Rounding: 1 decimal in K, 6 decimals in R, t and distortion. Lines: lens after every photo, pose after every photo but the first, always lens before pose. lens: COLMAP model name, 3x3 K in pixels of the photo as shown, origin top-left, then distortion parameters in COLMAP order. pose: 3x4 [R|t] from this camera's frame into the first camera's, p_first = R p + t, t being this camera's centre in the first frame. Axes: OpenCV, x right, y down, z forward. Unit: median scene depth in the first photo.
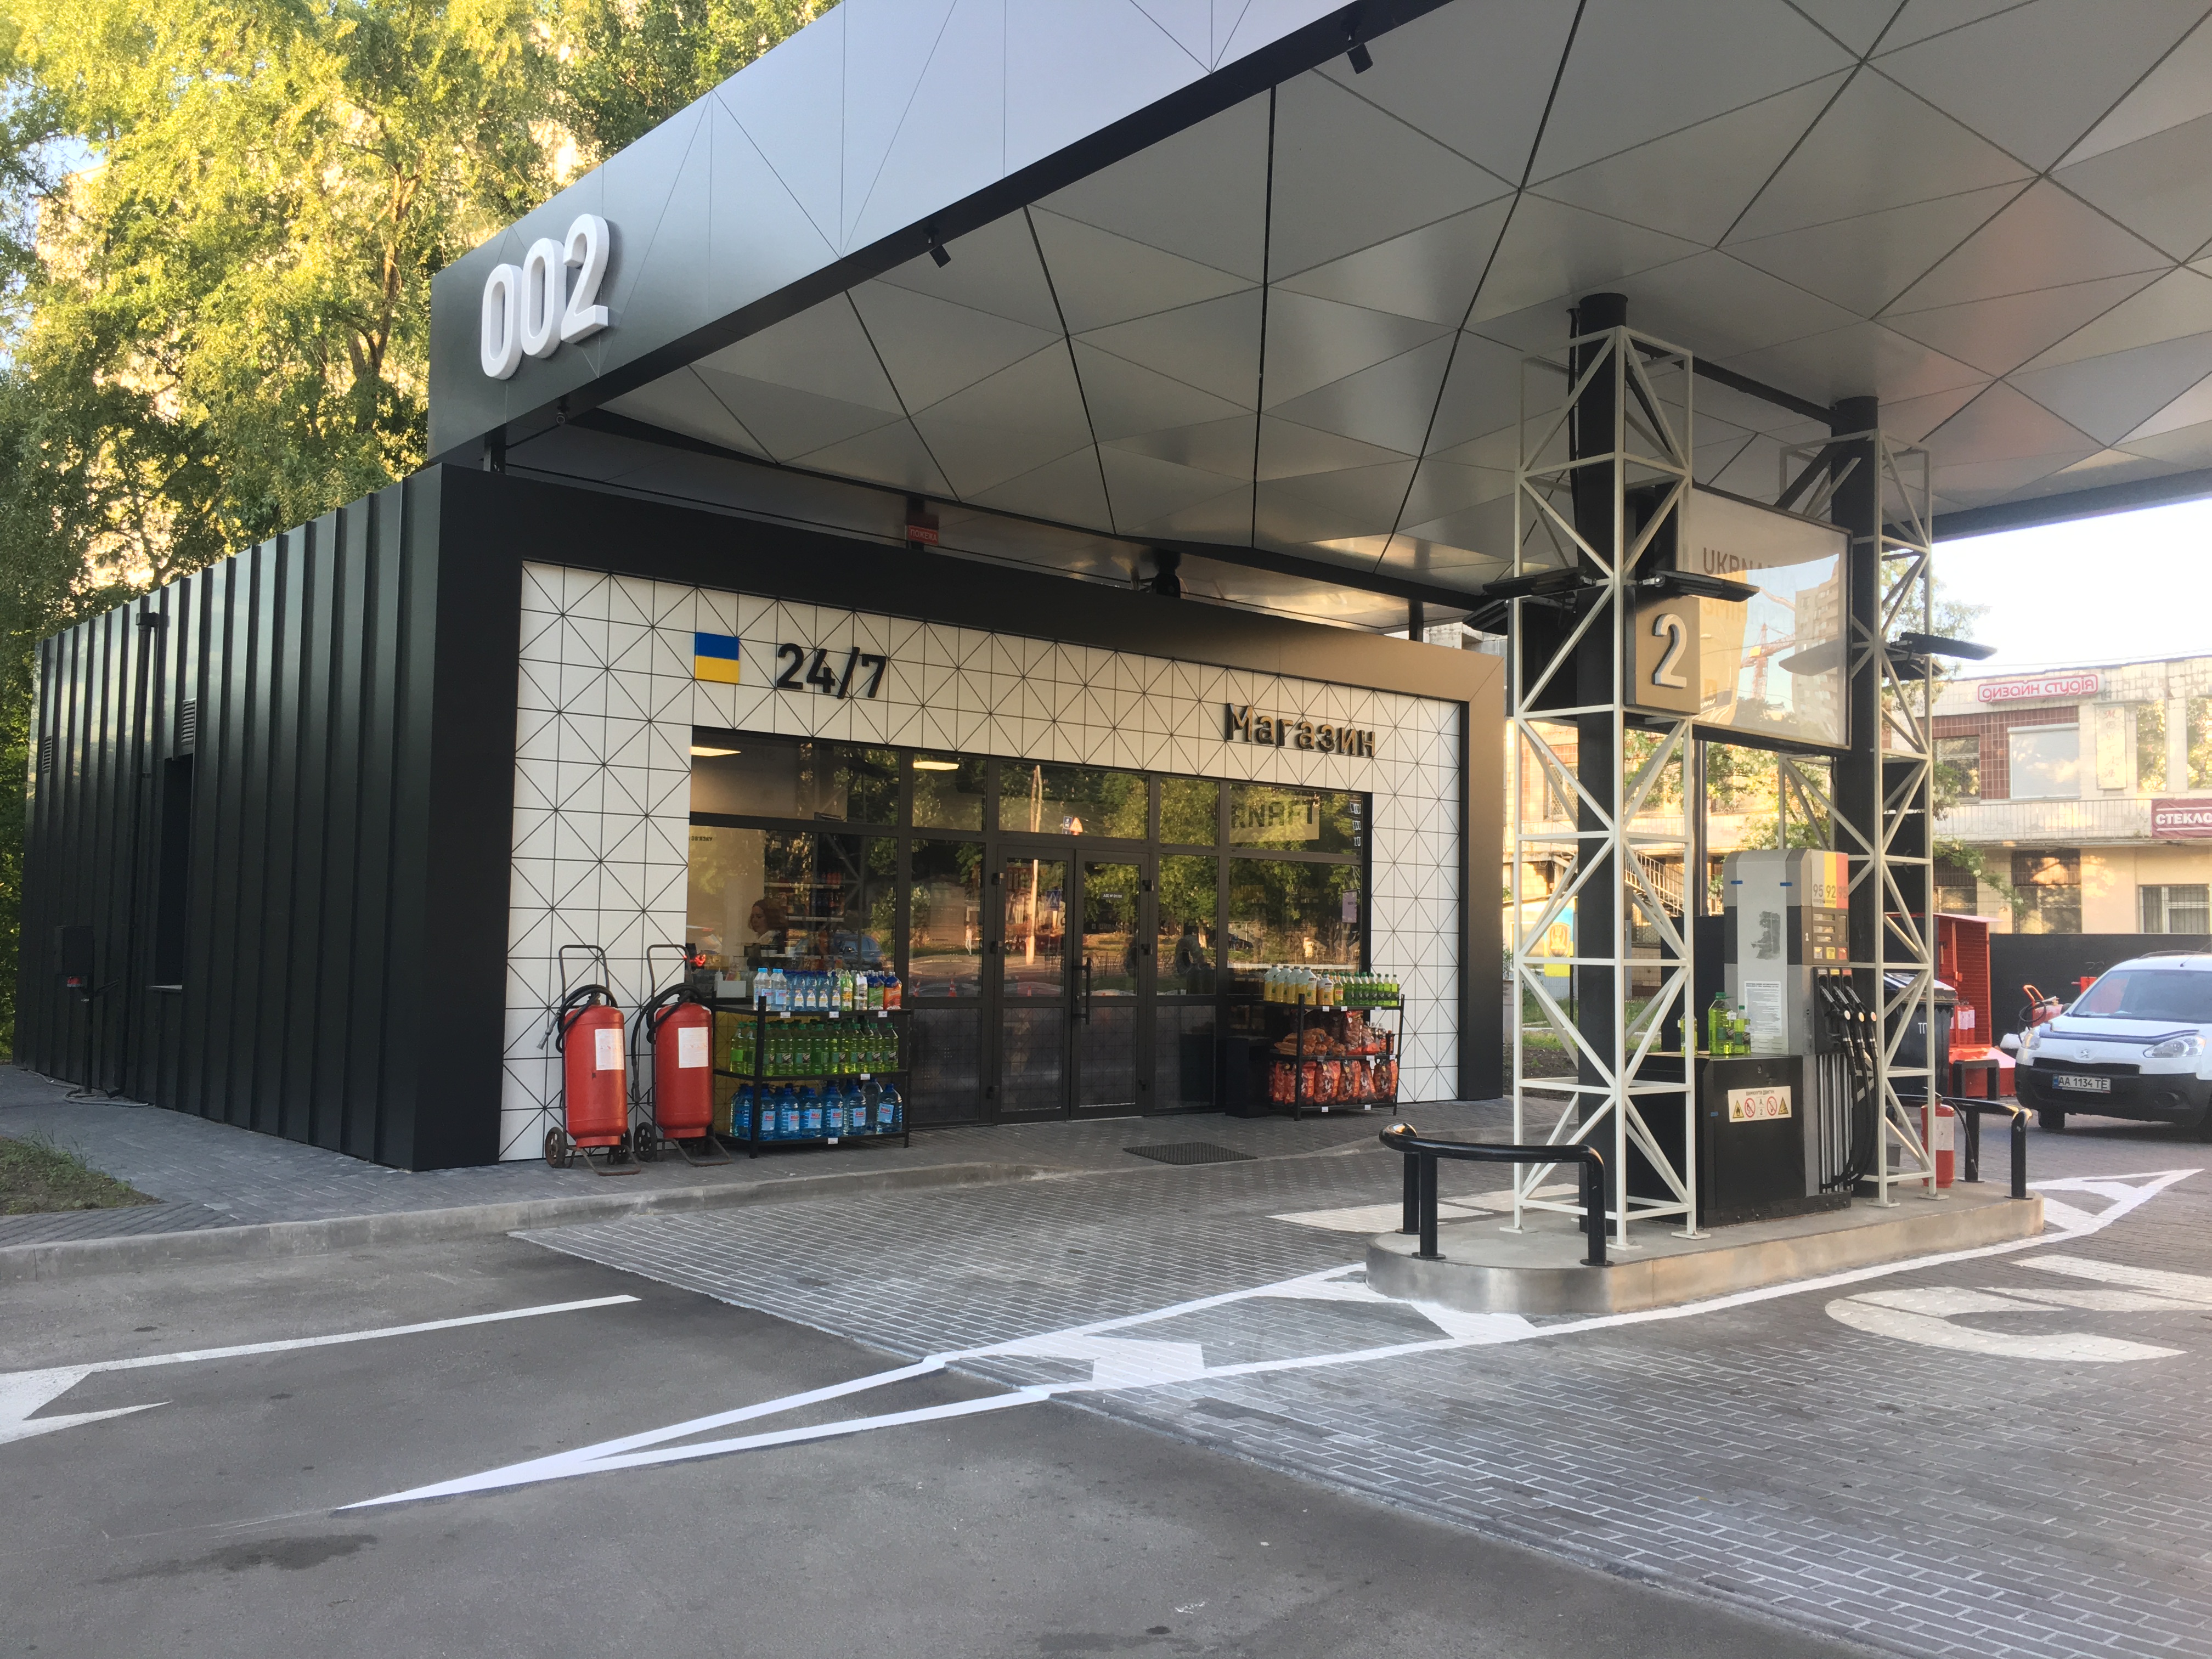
lens RADIAL K [[1879.6, 0, 1093.0], [0, 1879.6, 825.6], [0, 0, 1]] dist [0.077967, -0.091836]
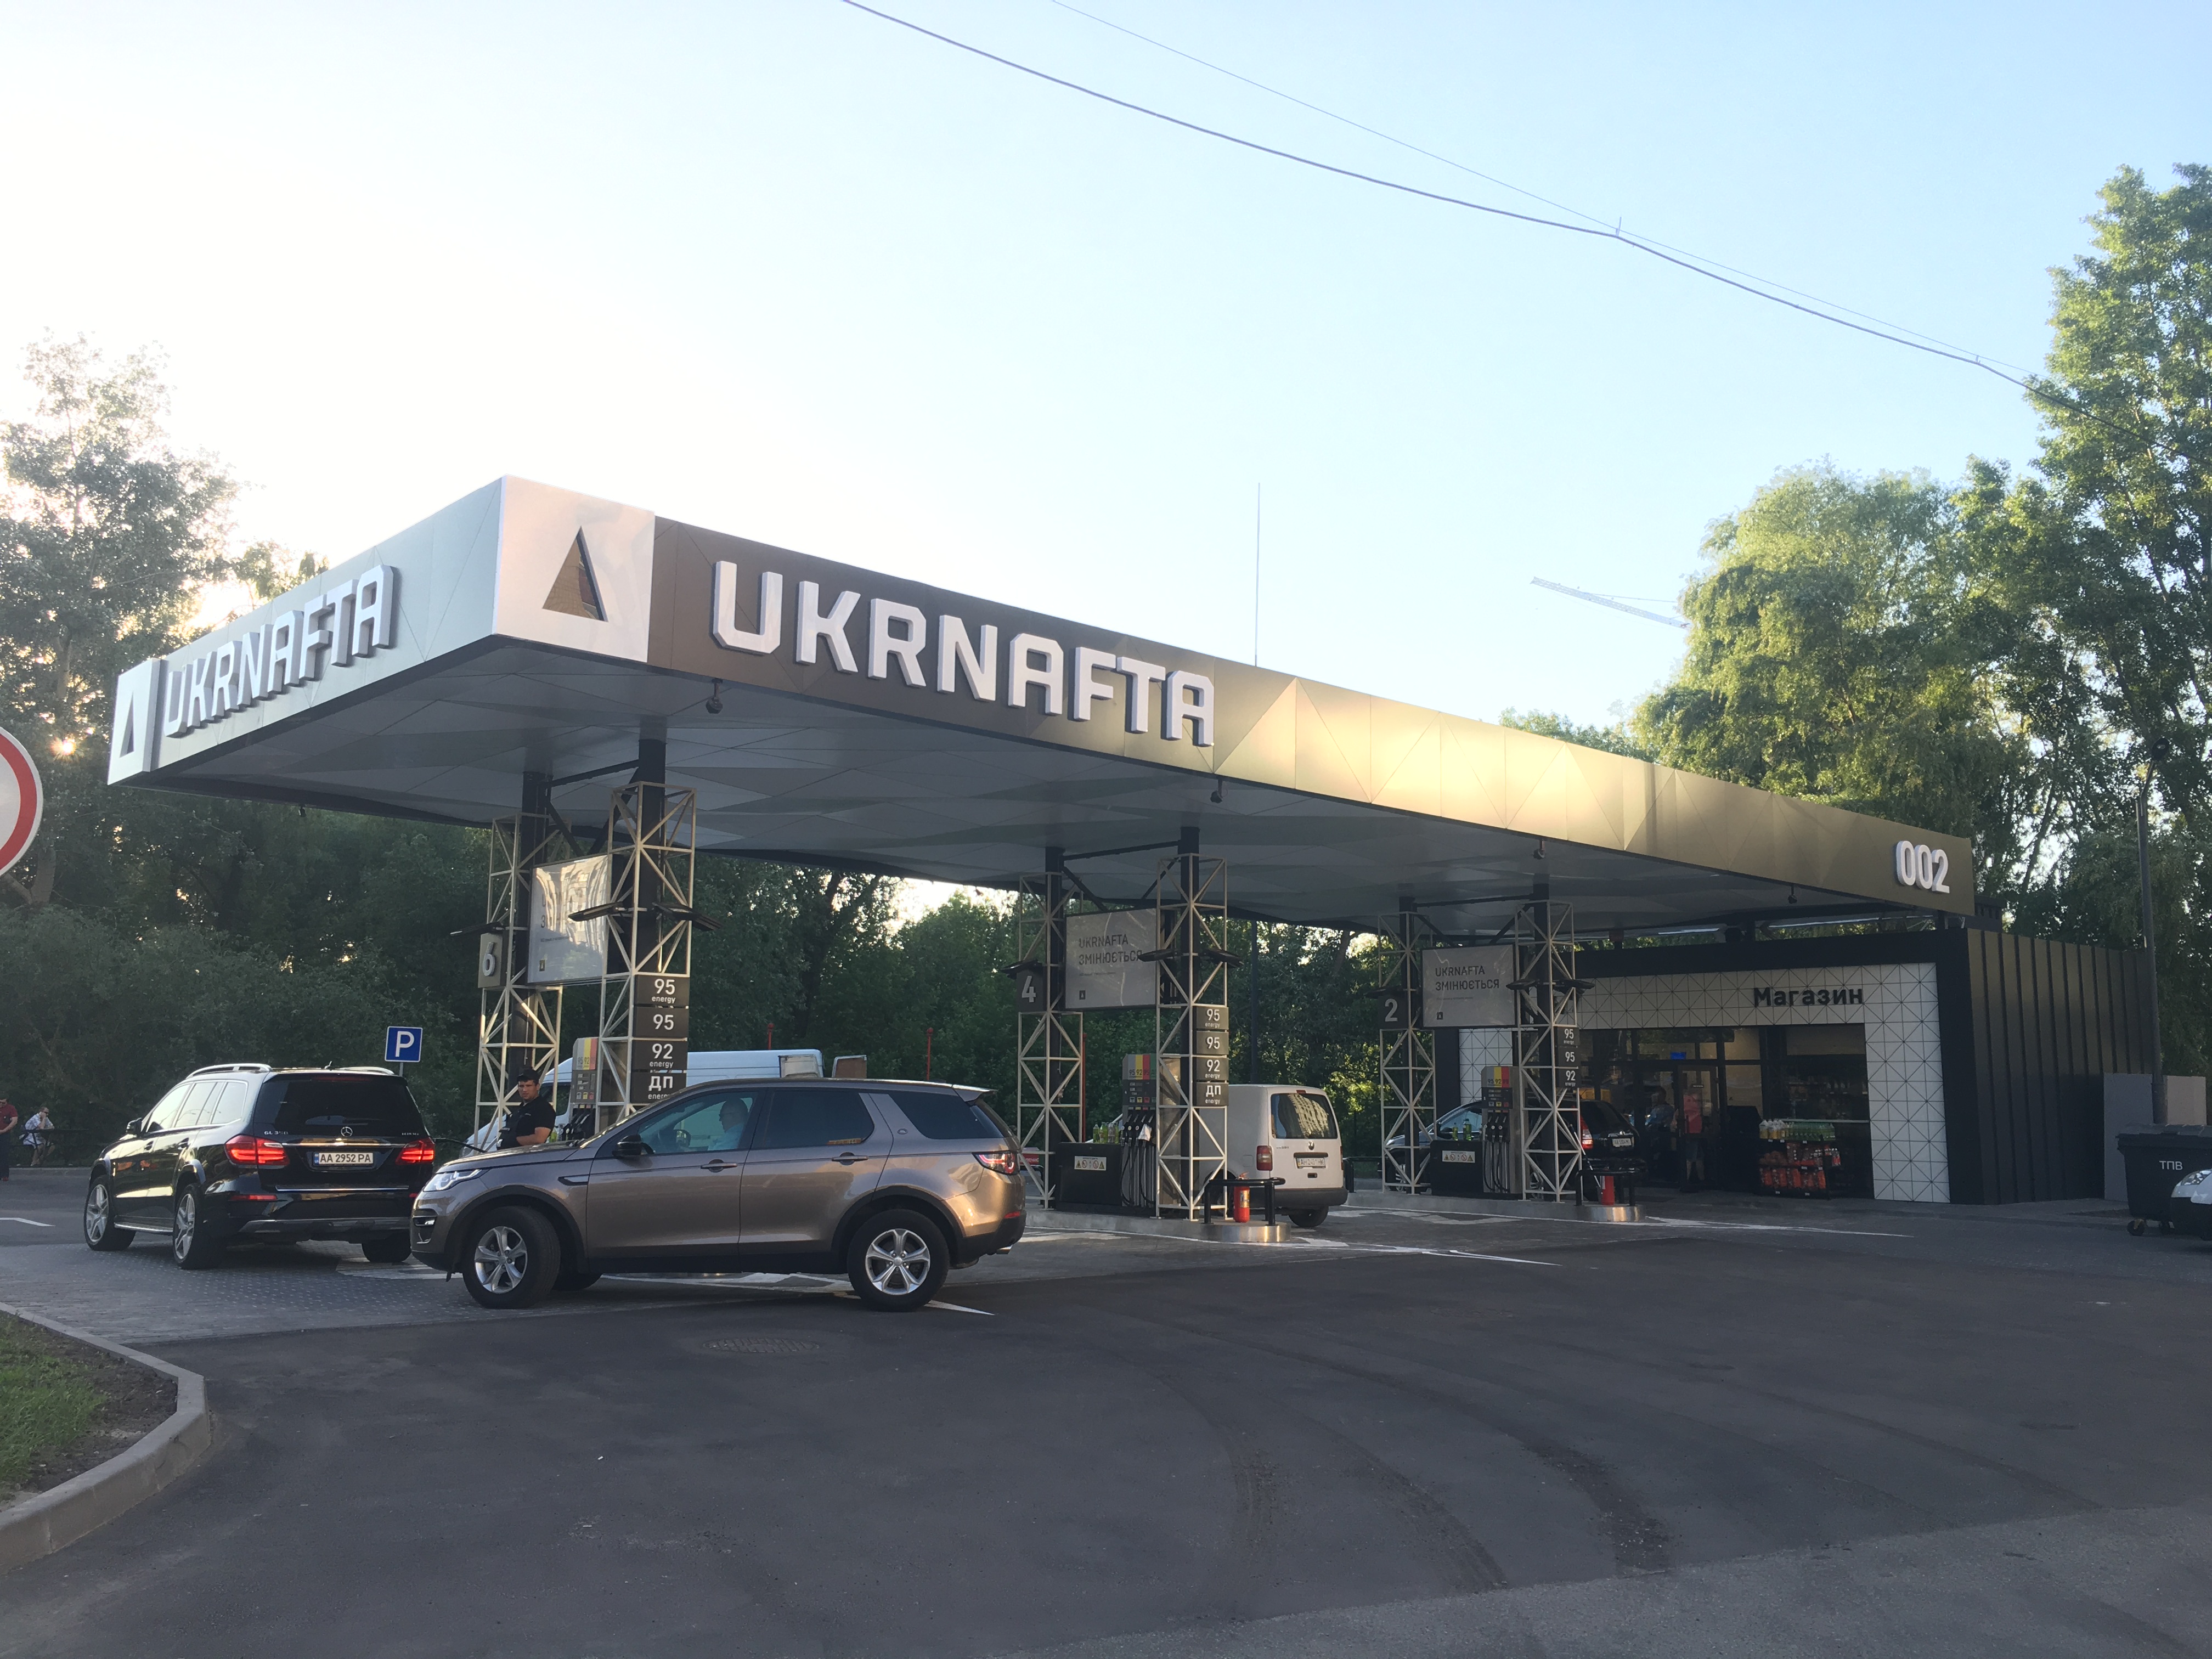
lens RADIAL K [[1879.6, 0, 1085.2], [0, 1879.6, 830.0], [0, 0, 1]] dist [0.077967, -0.091836]
pose [[0.006122, -0.161030, -0.986930, 2.489046], [0.055328, 0.985492, -0.160452, 0.064757], [0.998449, -0.053623, 0.014943, 0.309710]]
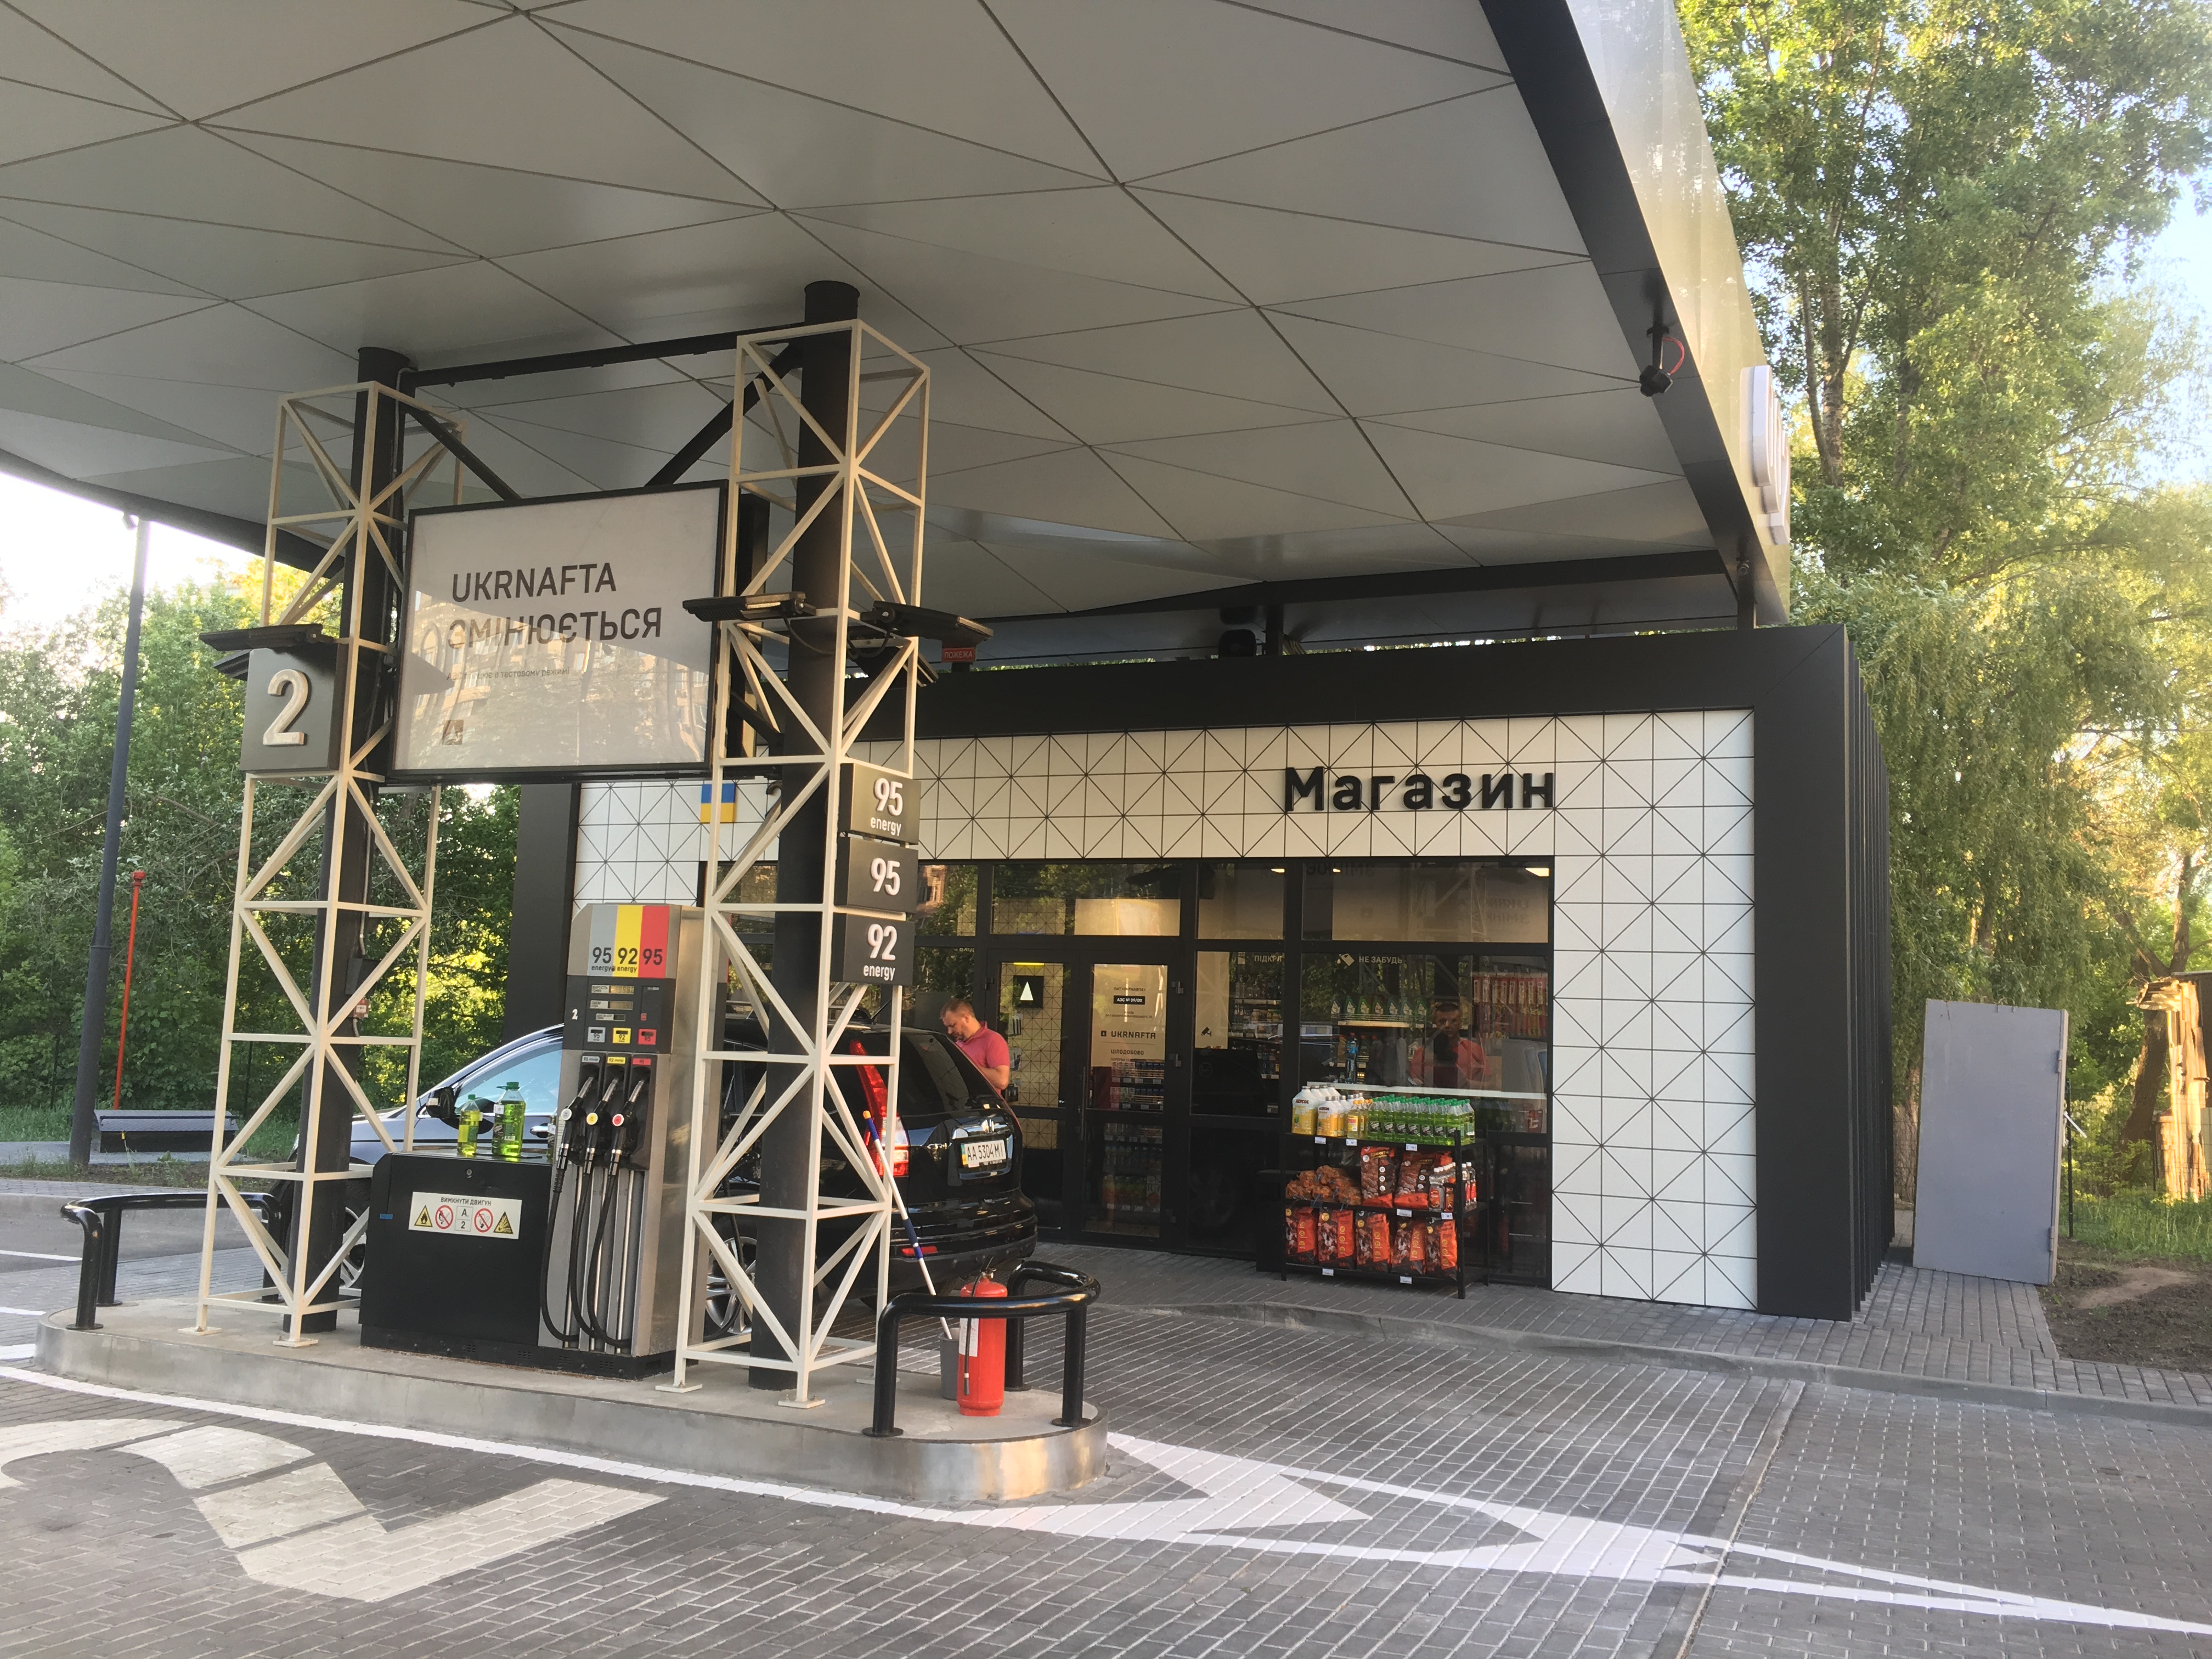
lens RADIAL K [[1879.6, 0, 1098.9], [0, 1879.6, 833.3], [0, 0, 1]] dist [0.077967, -0.091836]
pose [[0.418447, -0.102122, -0.902482, 0.933066], [0.027751, 0.994632, -0.099682, 0.053404], [0.907817, 0.016667, 0.419035, 0.680059]]
